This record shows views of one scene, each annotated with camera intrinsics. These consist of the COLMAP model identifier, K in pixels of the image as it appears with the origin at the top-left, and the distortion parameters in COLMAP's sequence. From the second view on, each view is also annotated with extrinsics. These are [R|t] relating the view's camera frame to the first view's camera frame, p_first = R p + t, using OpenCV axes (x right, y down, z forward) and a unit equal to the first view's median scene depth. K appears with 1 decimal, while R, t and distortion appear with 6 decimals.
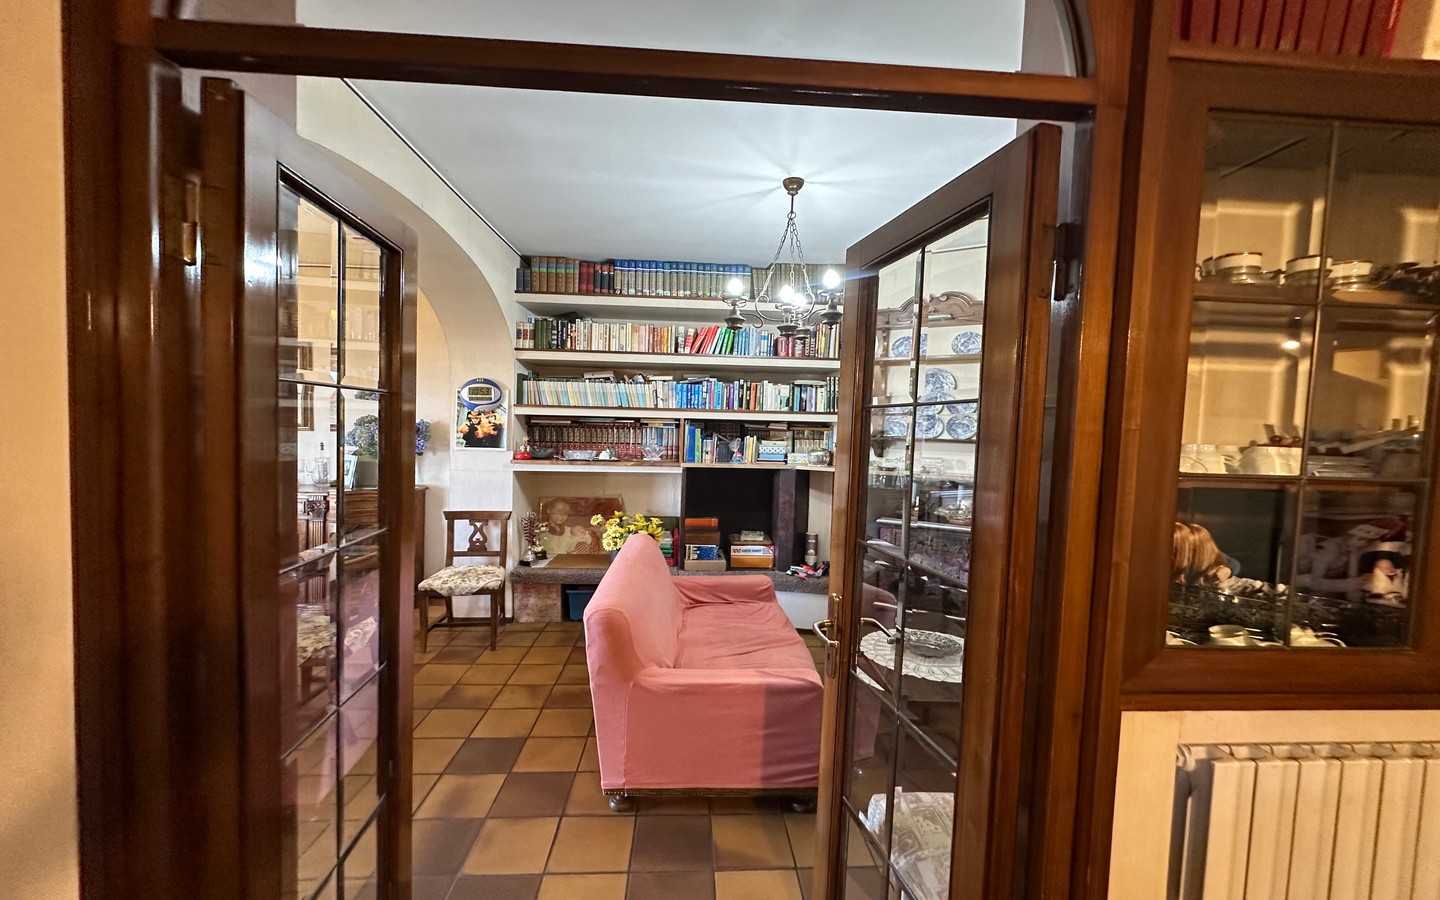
lens RADIAL K [[572.1, 0, 720.0], [0, 572.1, 456.2], [0, 0, 1]] dist [-0.001627, -0.000542]
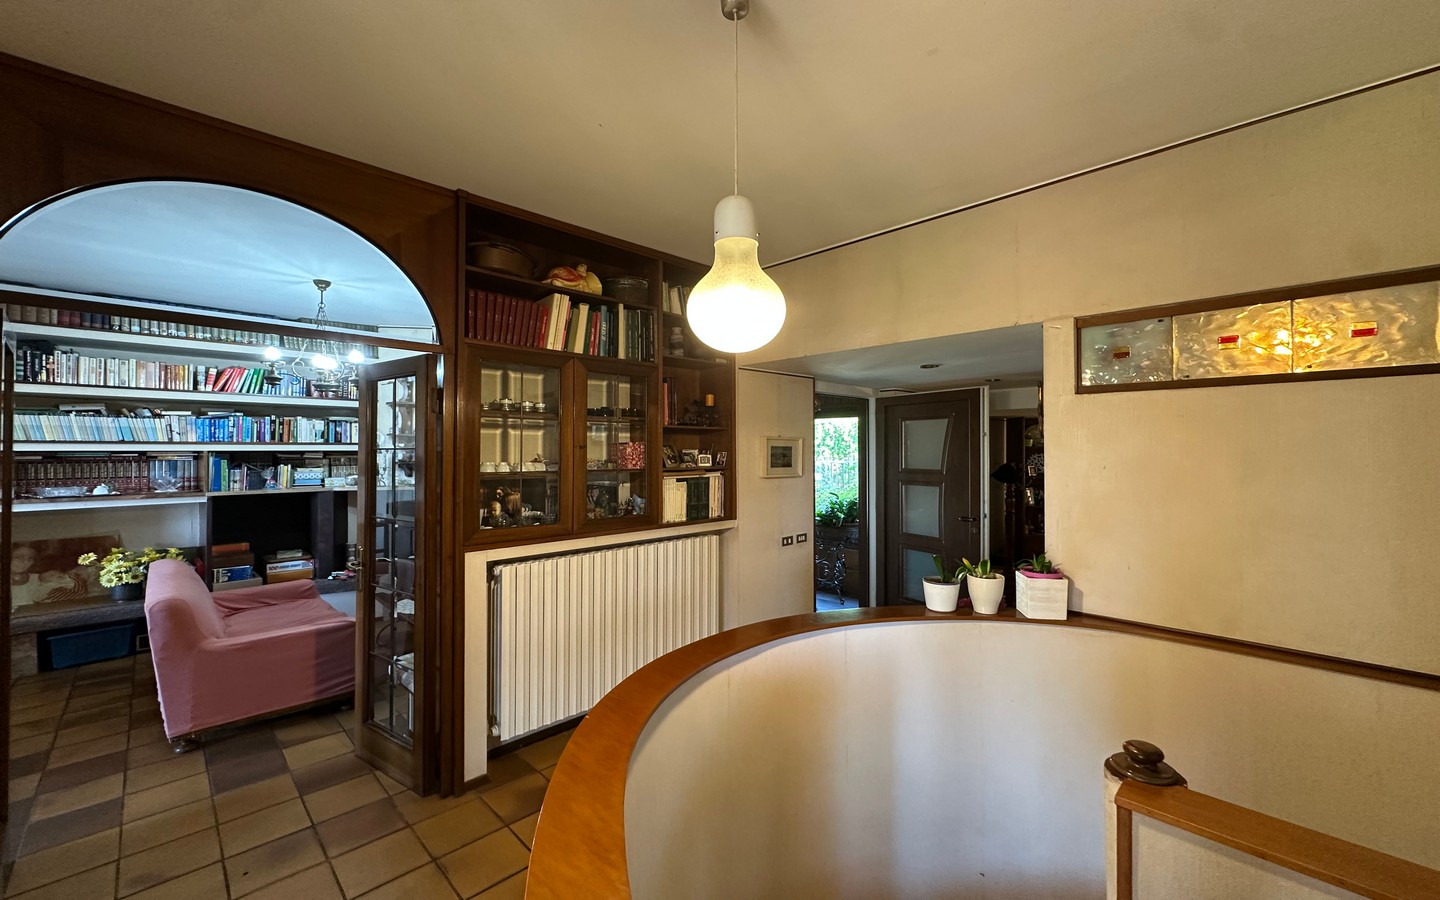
lens RADIAL K [[572.1, 0, 720.2], [0, 572.1, 454.6], [0, 0, 1]] dist [-0.001627, -0.000542]
pose [[0.746507, -0.029859, 0.664707, -0.056238], [0.053970, 0.998418, -0.015762, 0.009641], [-0.663185, 0.047641, 0.746938, -0.435498]]
